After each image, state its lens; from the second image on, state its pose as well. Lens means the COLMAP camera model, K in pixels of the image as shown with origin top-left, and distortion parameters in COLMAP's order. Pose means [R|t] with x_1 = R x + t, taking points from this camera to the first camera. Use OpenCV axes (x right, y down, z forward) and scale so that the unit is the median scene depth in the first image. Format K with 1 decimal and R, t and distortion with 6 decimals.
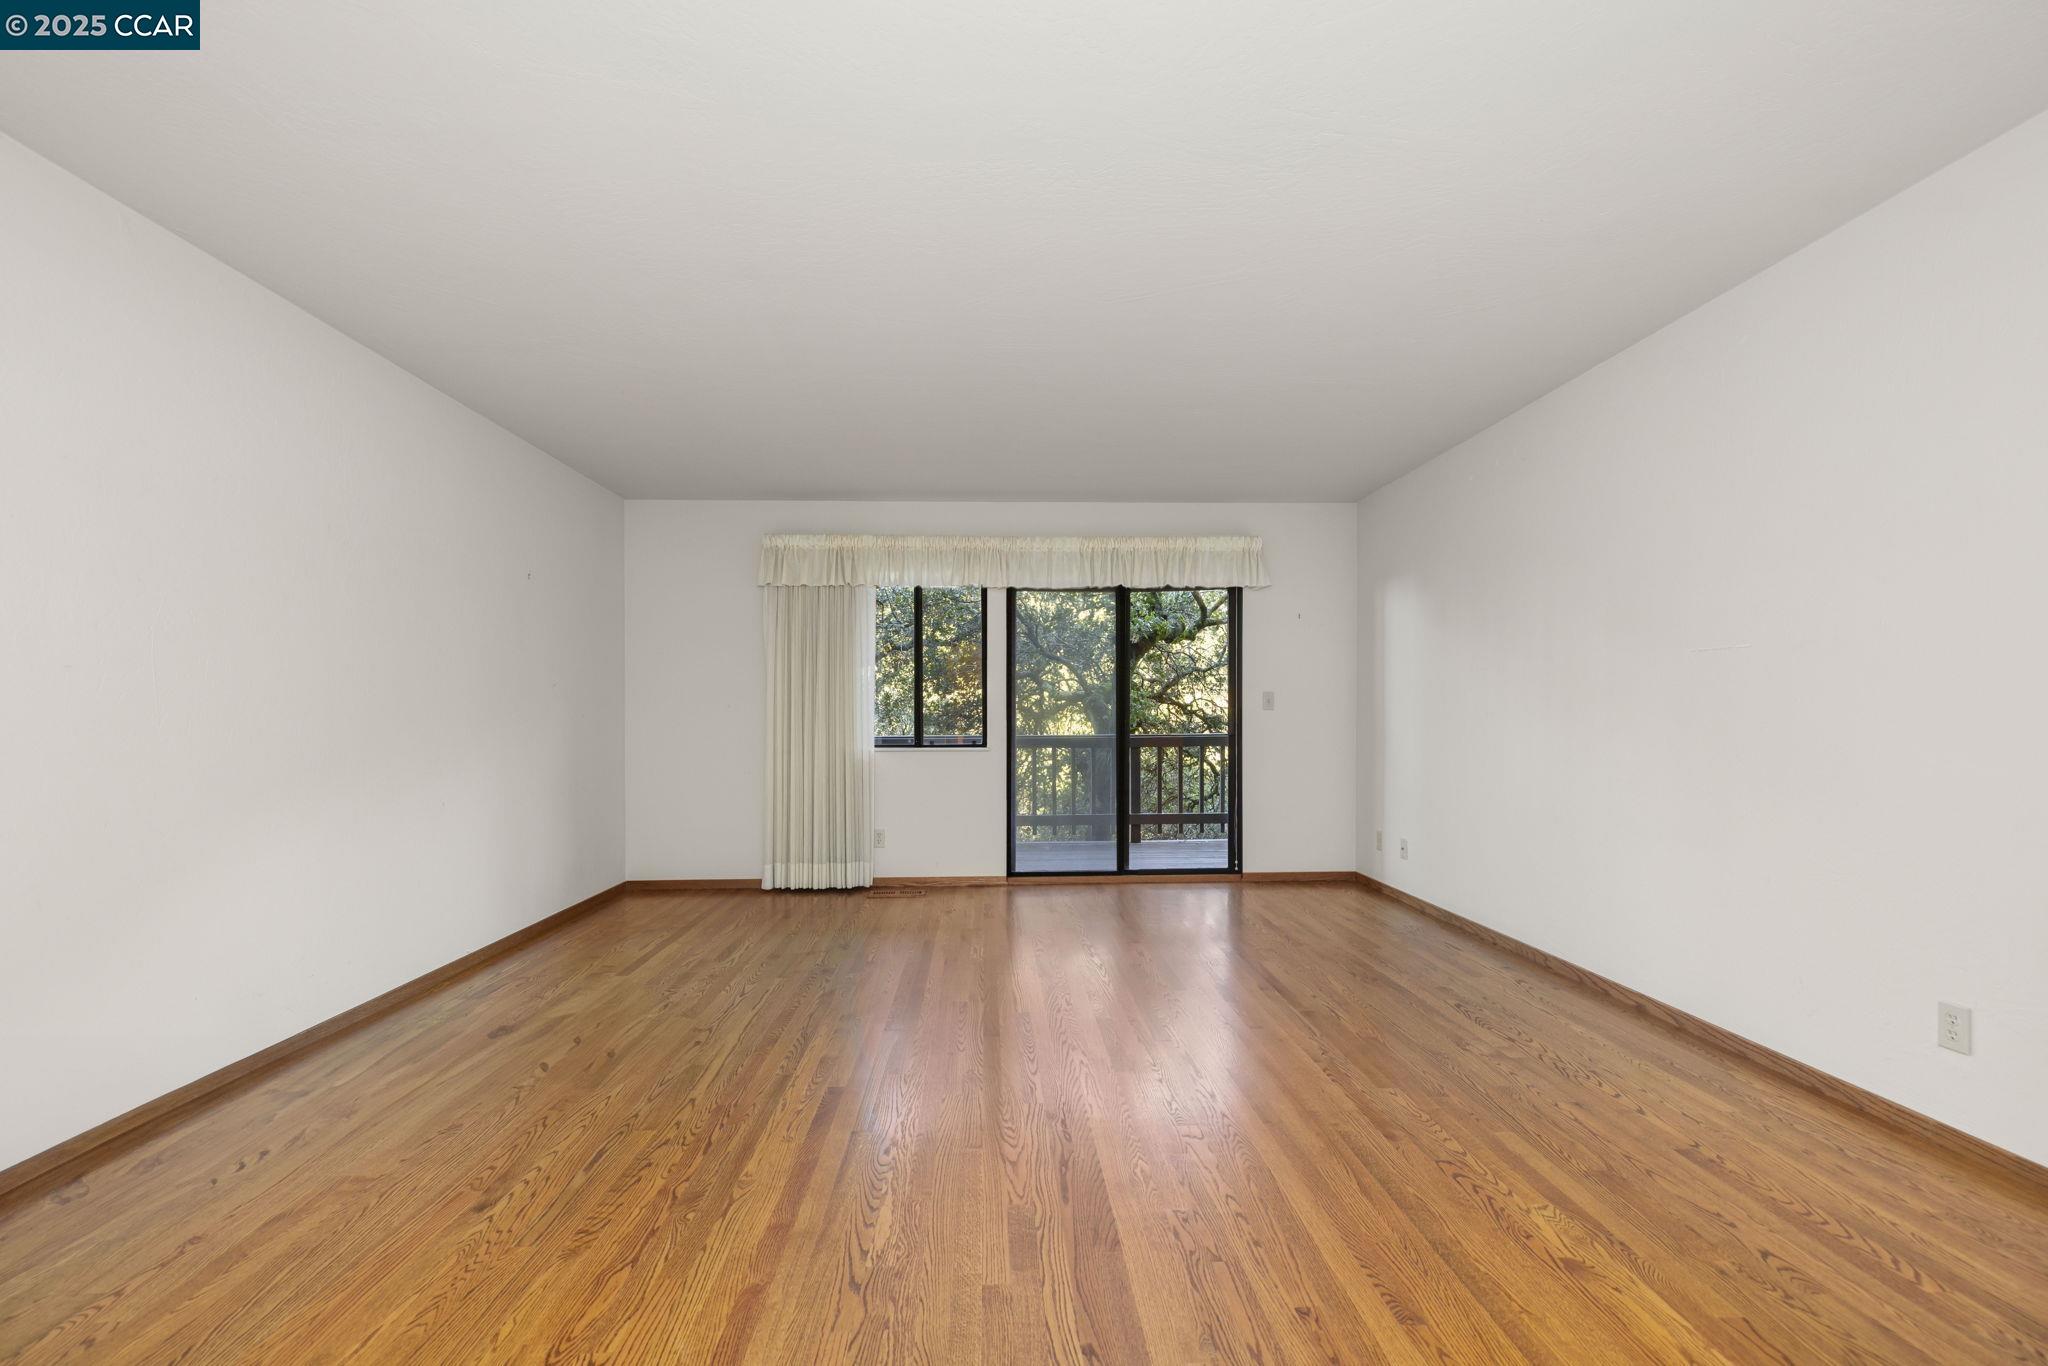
lens RADIAL K [[760.0, 0, 1014.9], [0, 760.0, 720.1], [0, 0, 1]] dist [0.002214, 0.000127]
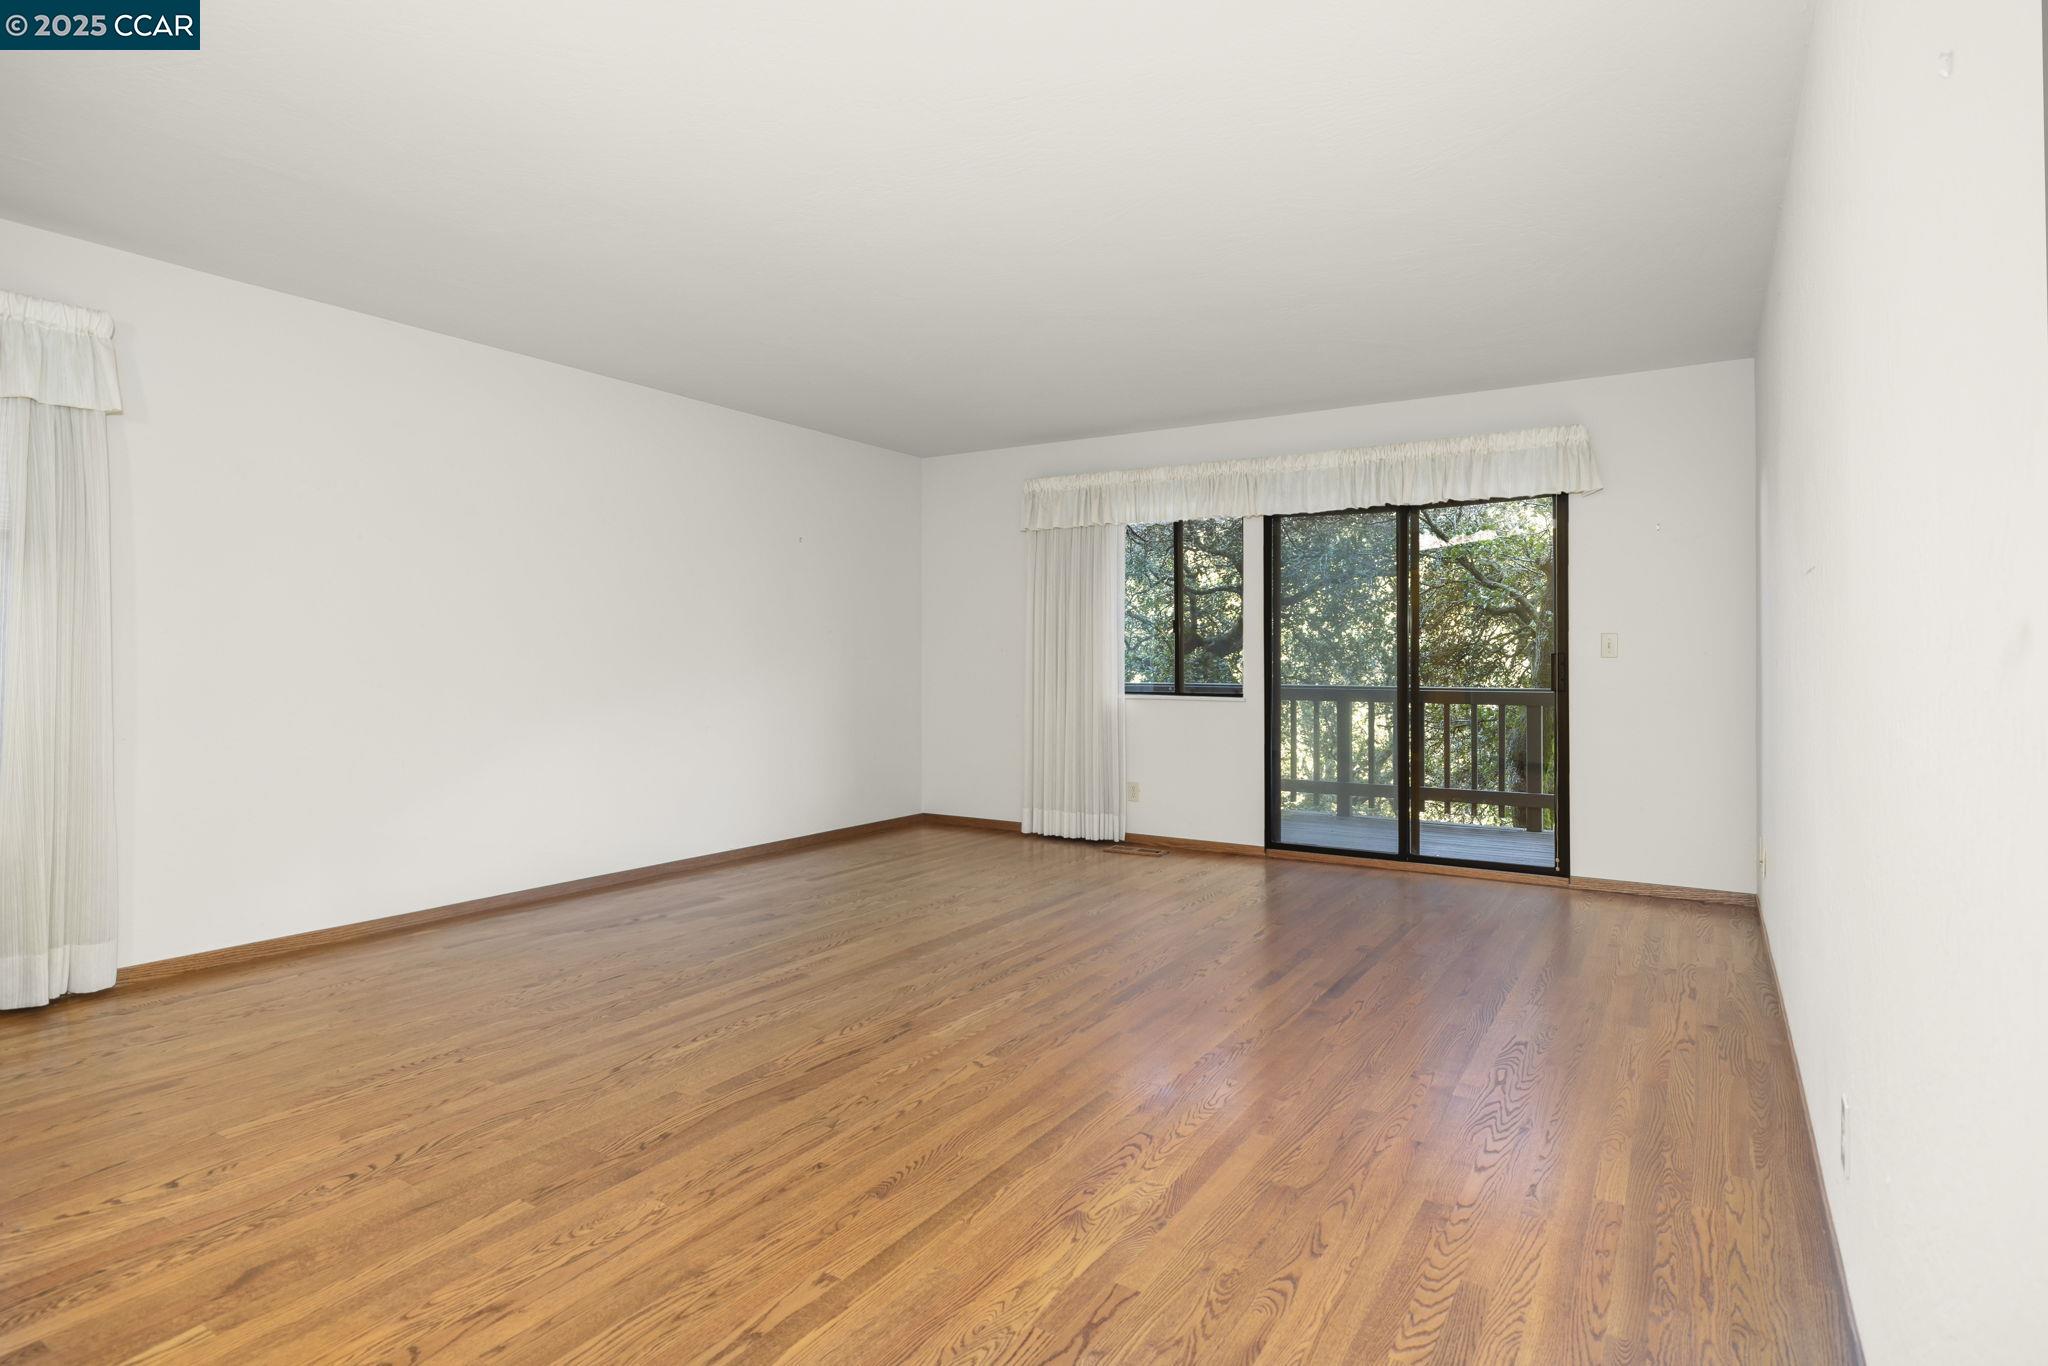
lens RADIAL K [[865.6, 0, 1019.0], [0, 865.6, 669.3], [0, 0, 1]] dist [-0.001899, -0.000343]
pose [[0.874585, 0.013121, -0.484694, 0.235920], [-0.011194, 0.999914, 0.006870, -0.001641], [0.484742, -0.000583, 0.874657, -0.005177]]
